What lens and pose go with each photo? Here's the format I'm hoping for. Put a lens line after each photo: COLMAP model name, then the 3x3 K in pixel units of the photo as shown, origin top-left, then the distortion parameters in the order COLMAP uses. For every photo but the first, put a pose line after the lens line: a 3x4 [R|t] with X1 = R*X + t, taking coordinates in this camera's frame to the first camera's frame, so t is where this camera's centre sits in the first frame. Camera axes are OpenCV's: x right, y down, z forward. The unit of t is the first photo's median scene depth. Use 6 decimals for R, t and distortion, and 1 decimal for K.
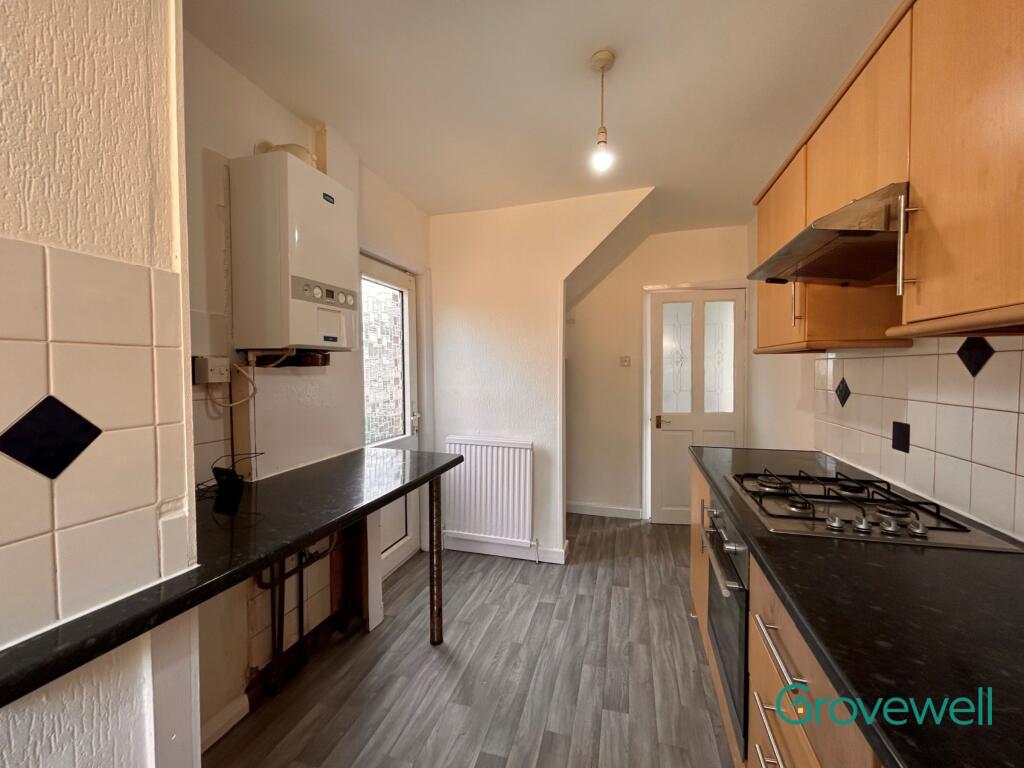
lens RADIAL K [[426.4, 0, 512.4], [0, 426.4, 383.2], [0, 0, 1]] dist [-0.000460, -0.000004]
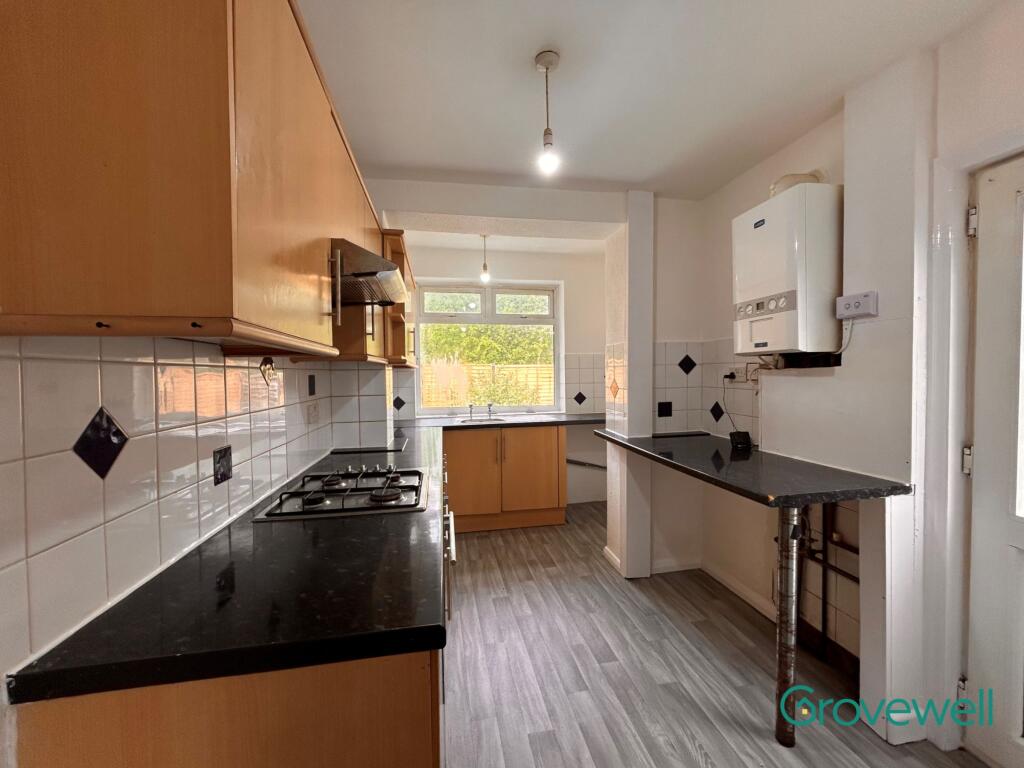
lens RADIAL K [[415.3, 0, 512.2], [0, 415.3, 381.8], [0, 0, 1]] dist [-0.002070, 0.000457]
pose [[-0.899925, 0.025024, -0.435325, 0.582292], [0.002096, 0.998589, 0.053070, -0.057734], [0.436039, 0.046847, -0.898708, 1.505512]]
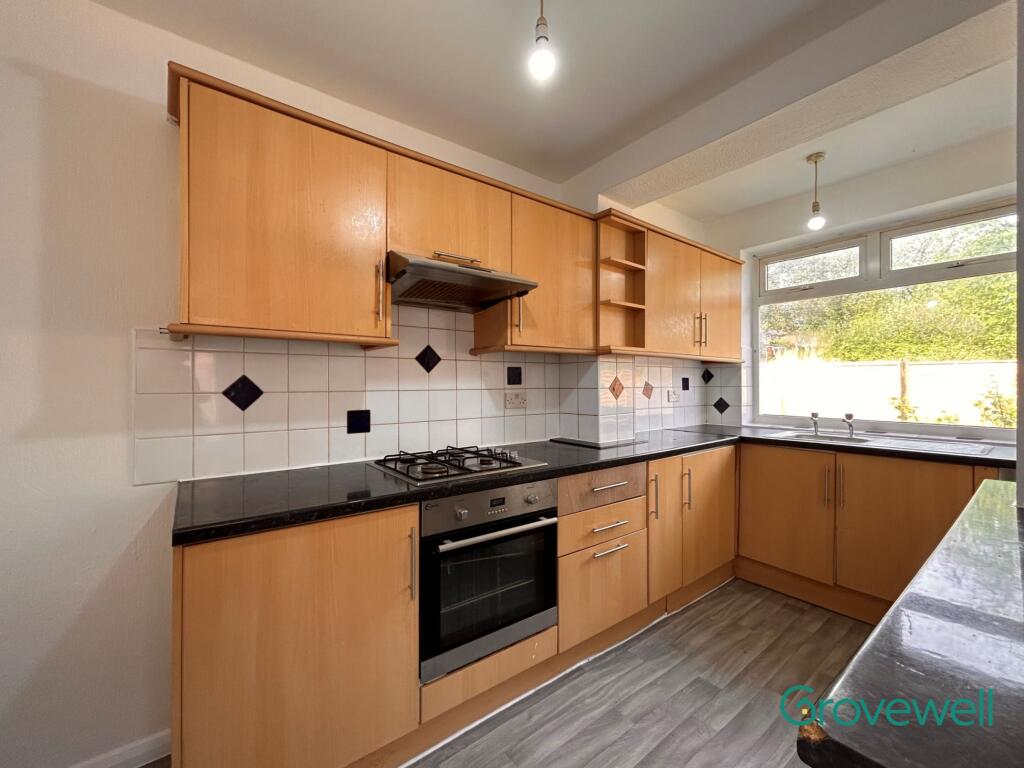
lens RADIAL K [[418.2, 0, 513.7], [0, 418.2, 382.2], [0, 0, 1]] dist [-0.002350, 0.000164]
pose [[-0.804838, 0.009410, 0.593420, -0.133359], [0.027538, 0.999389, 0.021502, -0.002056], [-0.592855, 0.033647, -0.804606, 1.316225]]
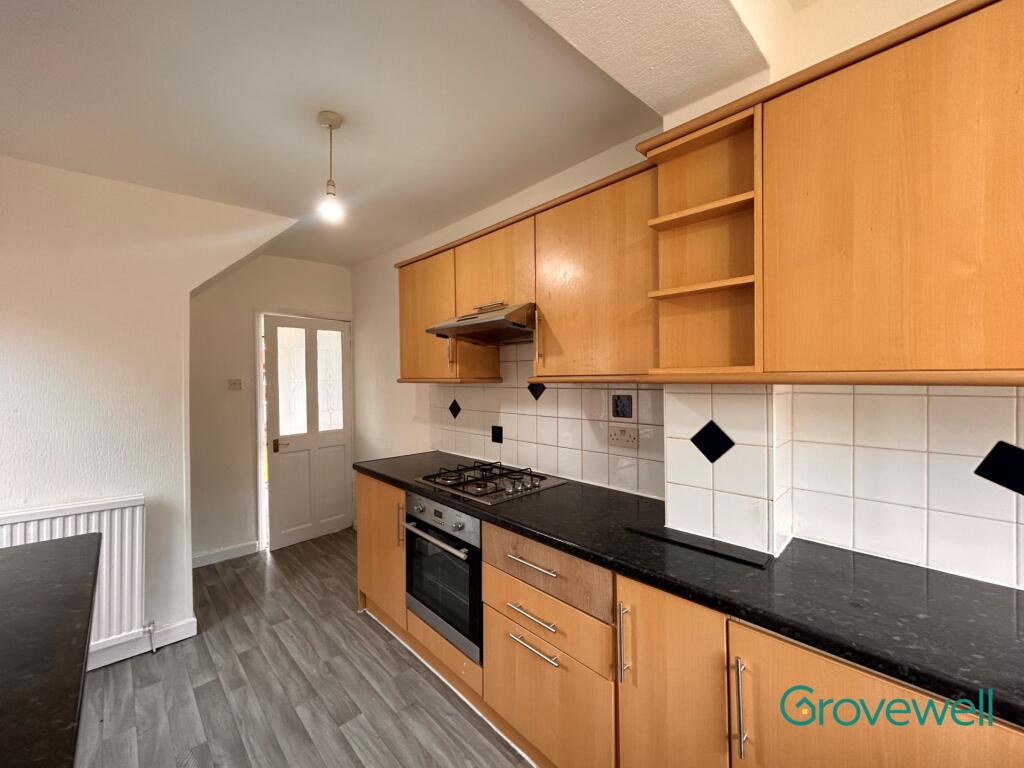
lens RADIAL K [[415.3, 0, 512.2], [0, 415.3, 381.8], [0, 0, 1]] dist [-0.002070, 0.000457]
pose [[0.508018, -0.008628, 0.861303, -0.378807], [0.035710, 0.999301, -0.011053, -0.049799], [-0.860606, 0.036372, 0.507971, 0.071922]]
